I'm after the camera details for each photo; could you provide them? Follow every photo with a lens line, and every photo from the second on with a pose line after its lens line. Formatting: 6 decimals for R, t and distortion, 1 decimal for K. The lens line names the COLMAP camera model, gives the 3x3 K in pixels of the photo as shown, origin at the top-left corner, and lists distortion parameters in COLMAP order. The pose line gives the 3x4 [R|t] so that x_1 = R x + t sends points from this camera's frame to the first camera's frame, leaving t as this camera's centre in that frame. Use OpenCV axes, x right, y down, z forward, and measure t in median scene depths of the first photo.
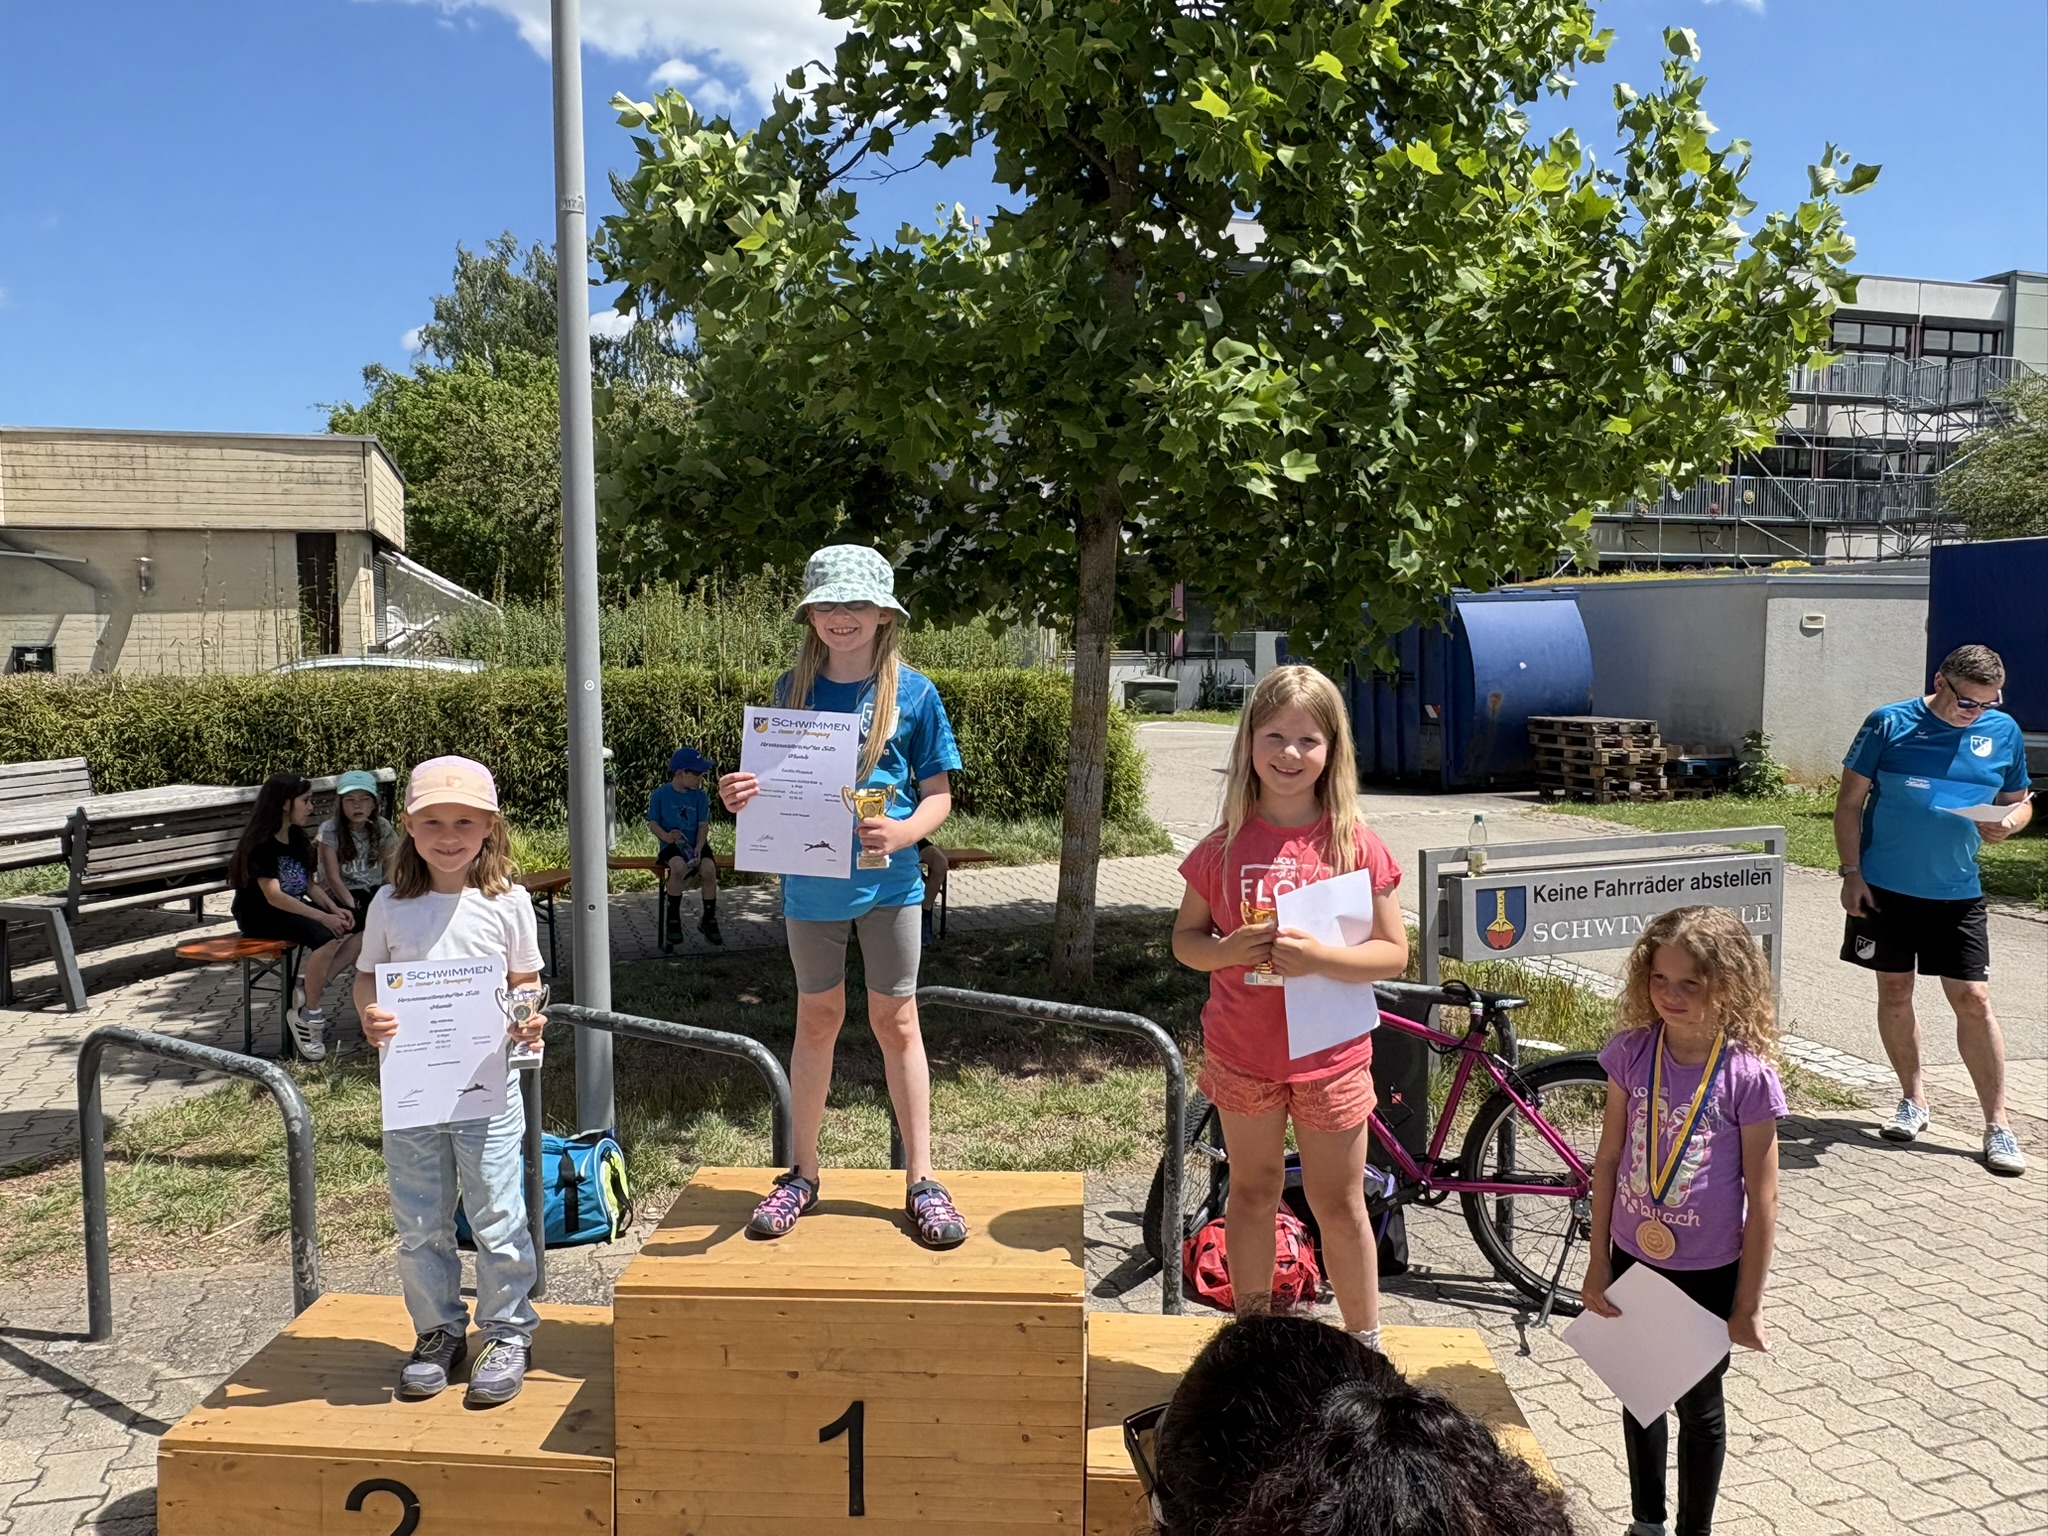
lens RADIAL K [[1542.0, 0, 1028.5], [0, 1542.0, 757.1], [0, 0, 1]] dist [0.000513, 0.000704]
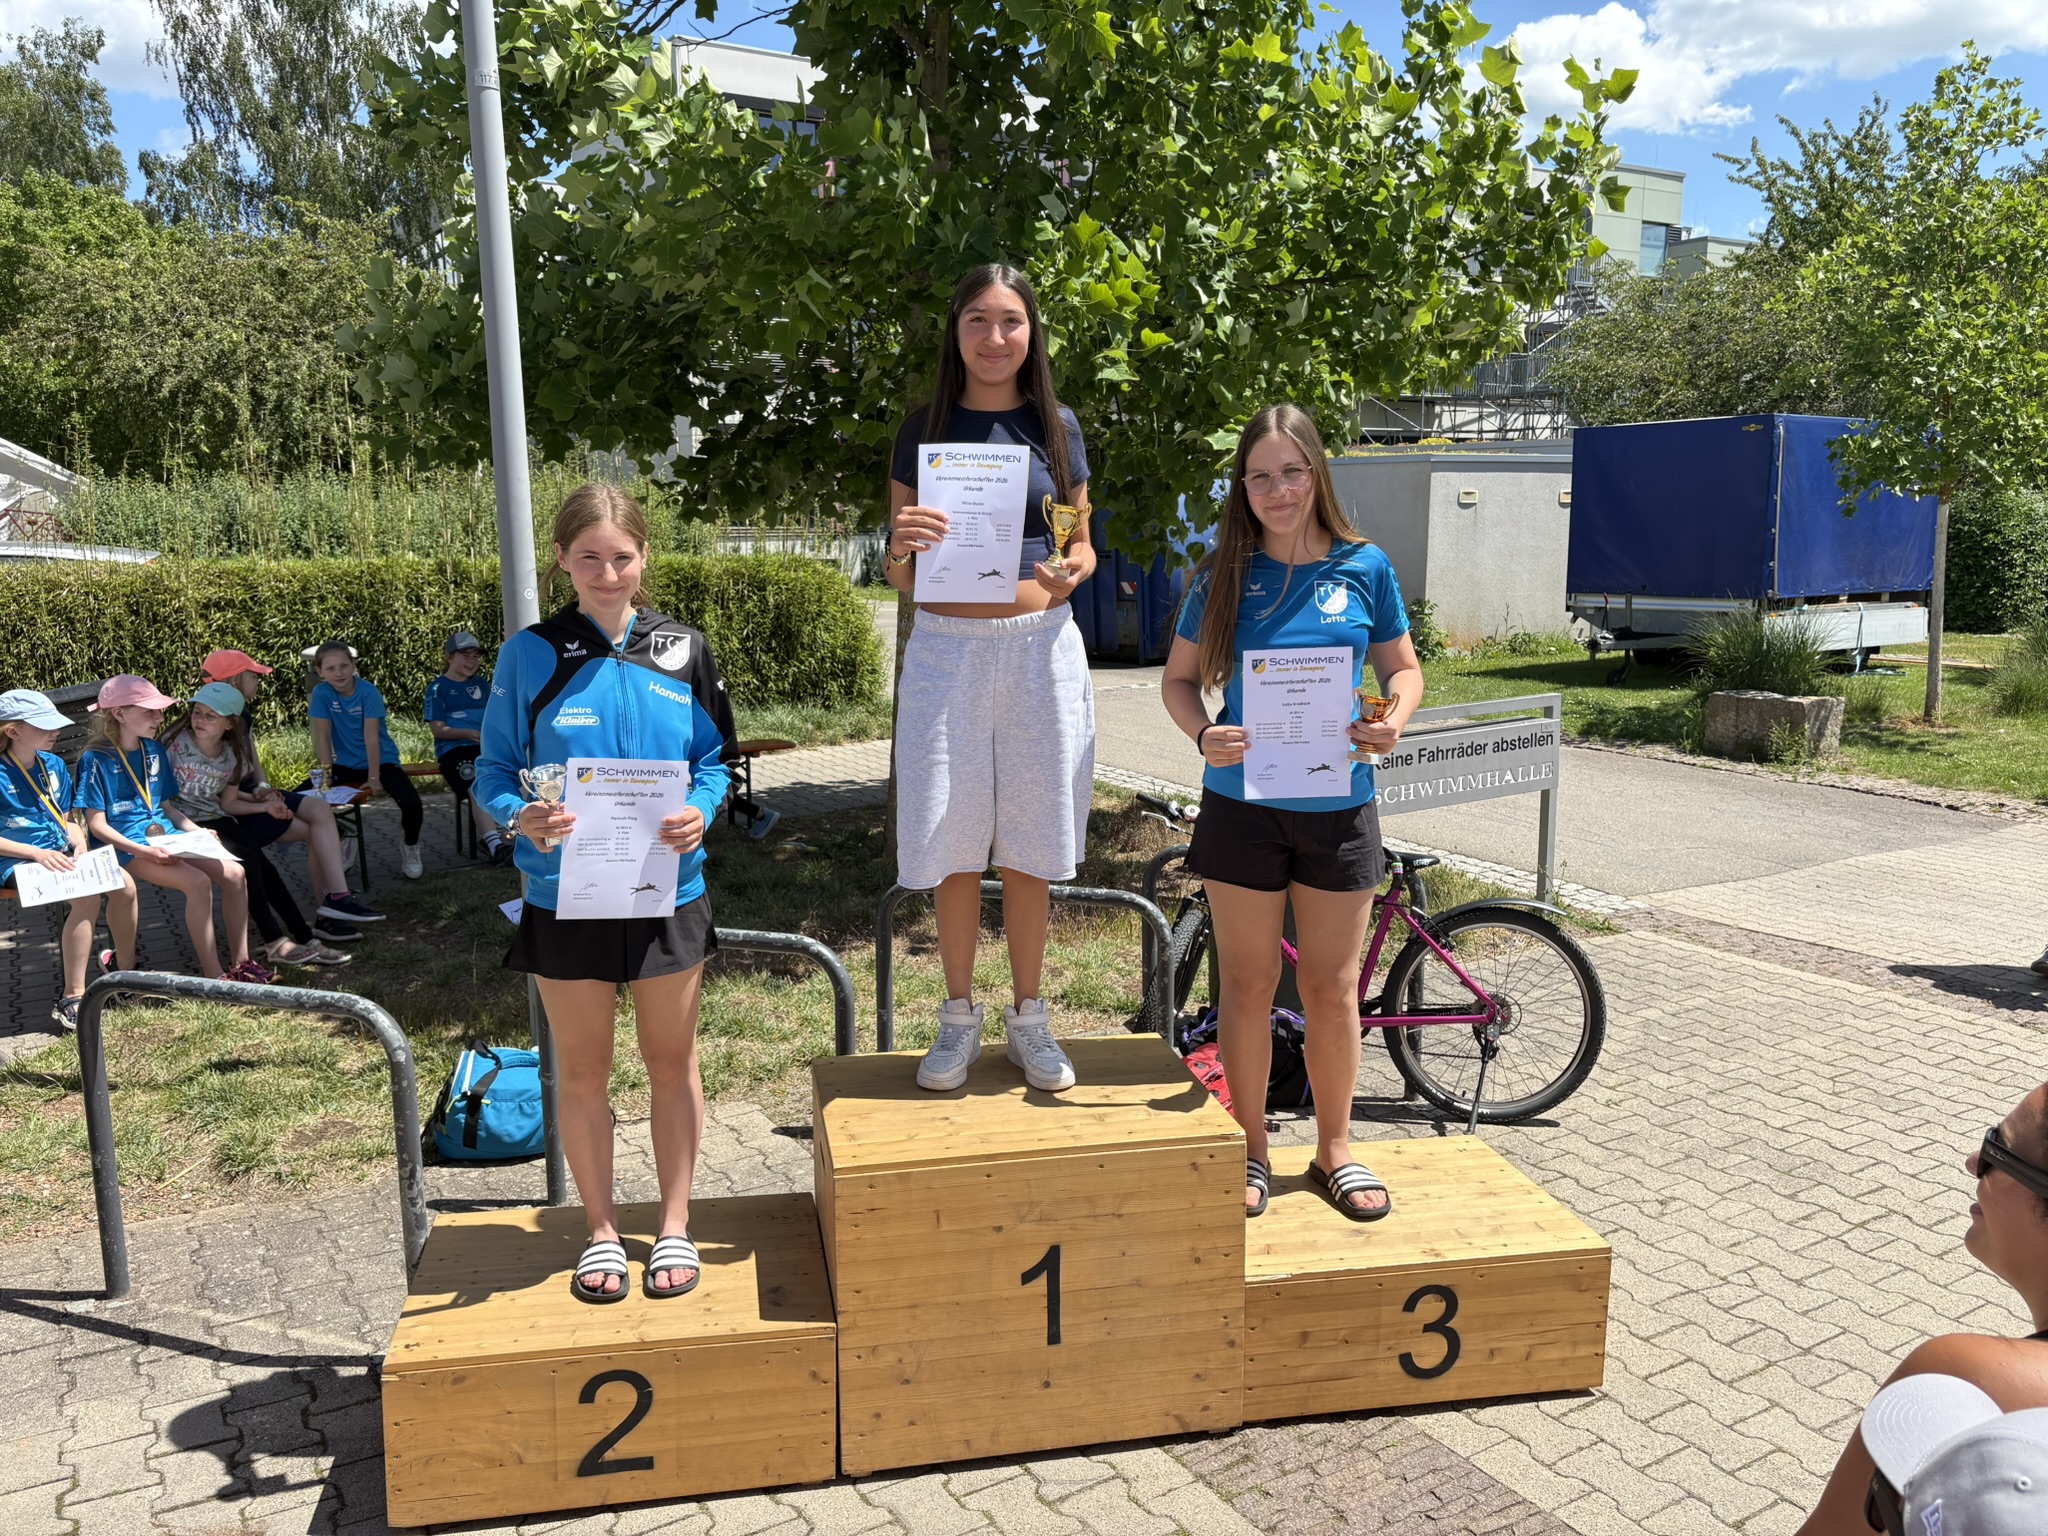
lens RADIAL K [[1565.1, 0, 1010.5], [0, 1565.1, 775.5], [0, 0, 1]] dist [0.043261, -0.045175]
pose [[0.971118, -0.045448, 0.234232, -0.153455], [0.023411, 0.995104, 0.096022, -0.013402], [-0.237450, -0.087765, 0.967427, -0.027941]]
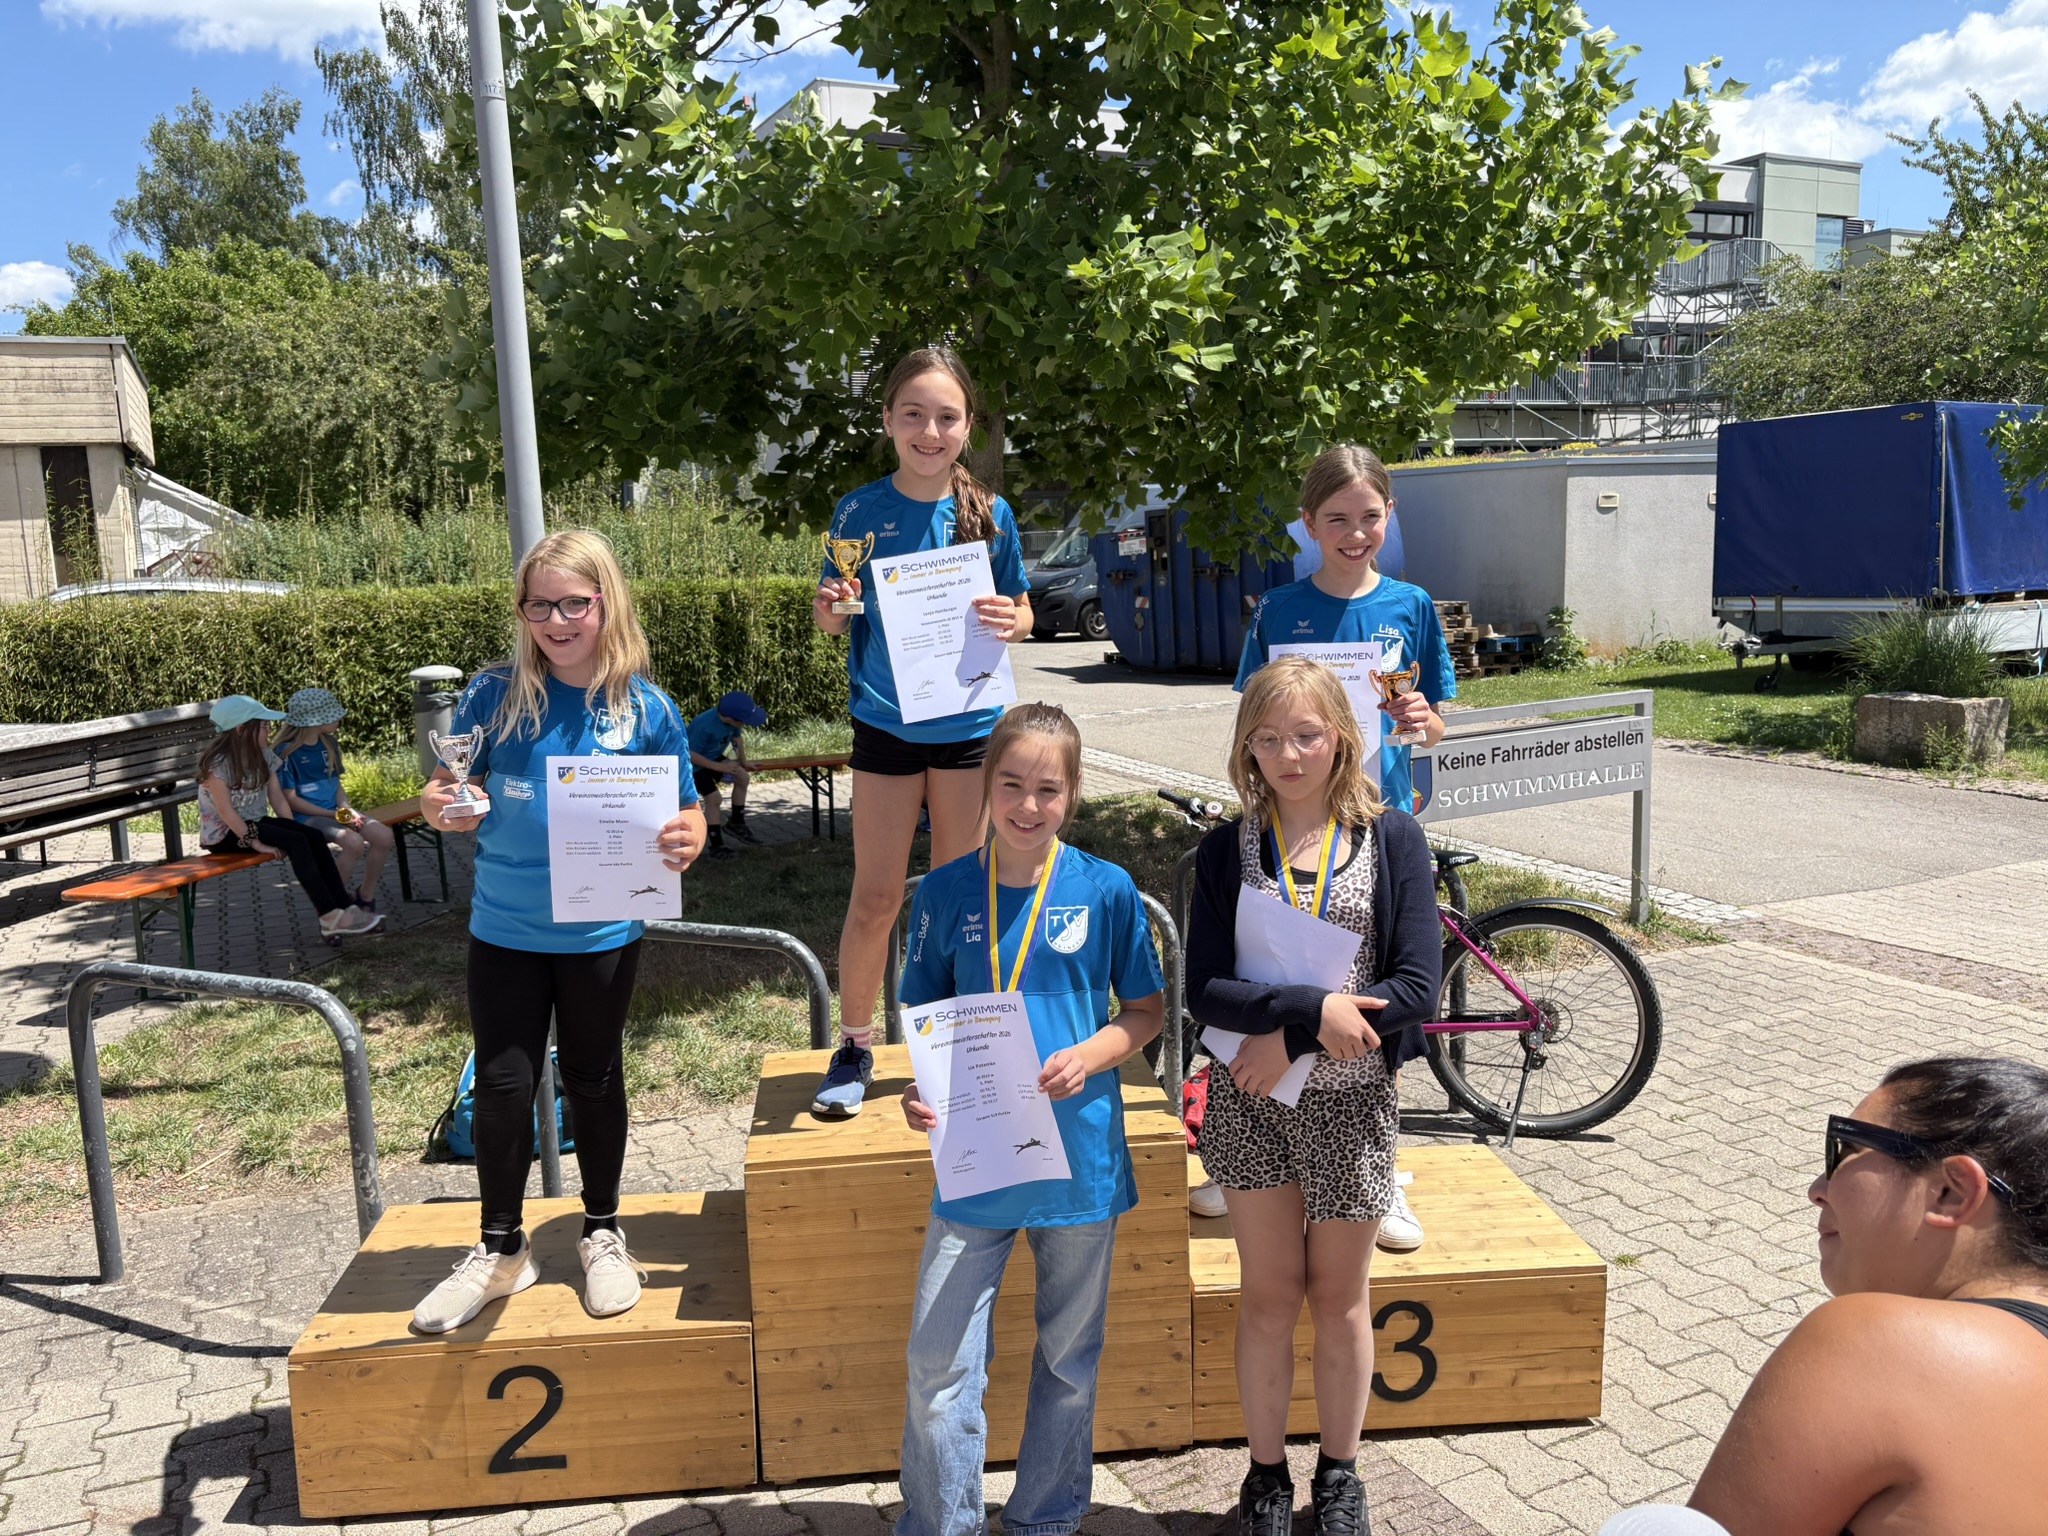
lens RADIAL K [[1559.3, 0, 1016.4], [0, 1559.3, 784.4], [0, 0, 1]] dist [0.043369, -0.049092]
pose [[0.989735, -0.051673, 0.133245, -0.083802], [0.041226, 0.995941, 0.080006, 0.004903], [-0.136839, -0.073692, 0.987849, -0.020772]]
